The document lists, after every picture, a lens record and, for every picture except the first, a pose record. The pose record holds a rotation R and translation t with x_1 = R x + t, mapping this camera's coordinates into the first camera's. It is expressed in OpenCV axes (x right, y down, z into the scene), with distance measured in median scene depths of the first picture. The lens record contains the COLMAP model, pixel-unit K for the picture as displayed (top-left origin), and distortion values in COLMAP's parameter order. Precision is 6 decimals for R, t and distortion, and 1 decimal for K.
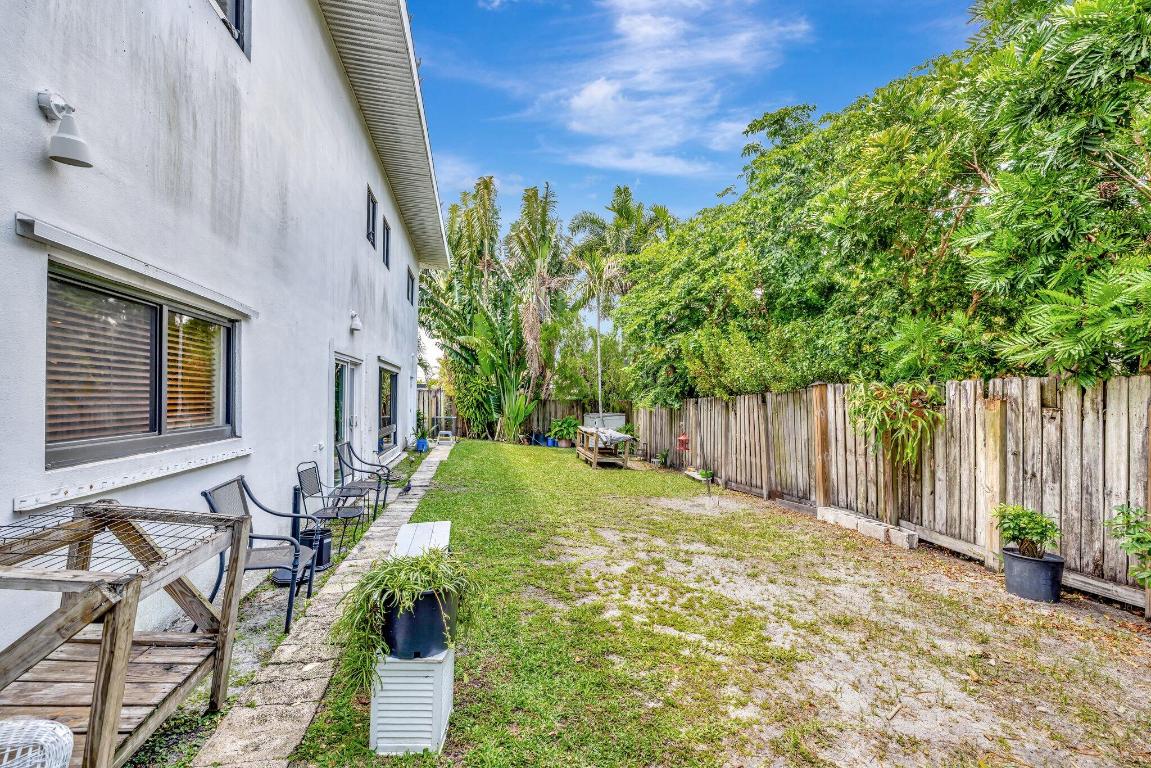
lens RADIAL K [[484.9, 0, 570.1], [0, 484.9, 379.7], [0, 0, 1]] dist [0.000166, -0.000083]
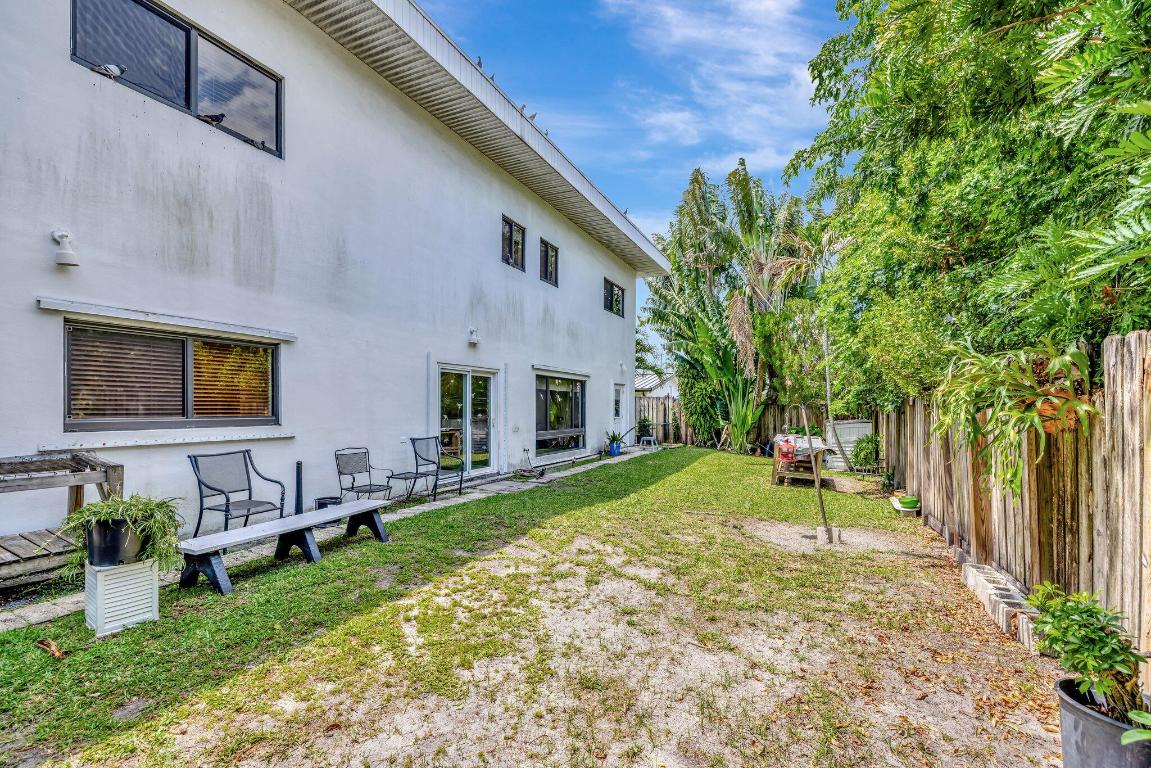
lens RADIAL K [[493.5, 0, 573.9], [0, 493.5, 400.3], [0, 0, 1]] dist [-0.000526, -0.000136]
pose [[0.796289, -0.022005, -0.604516, 0.827462], [0.034378, 0.999369, 0.008905, 0.055894], [0.603938, -0.027873, 0.796543, 0.339017]]
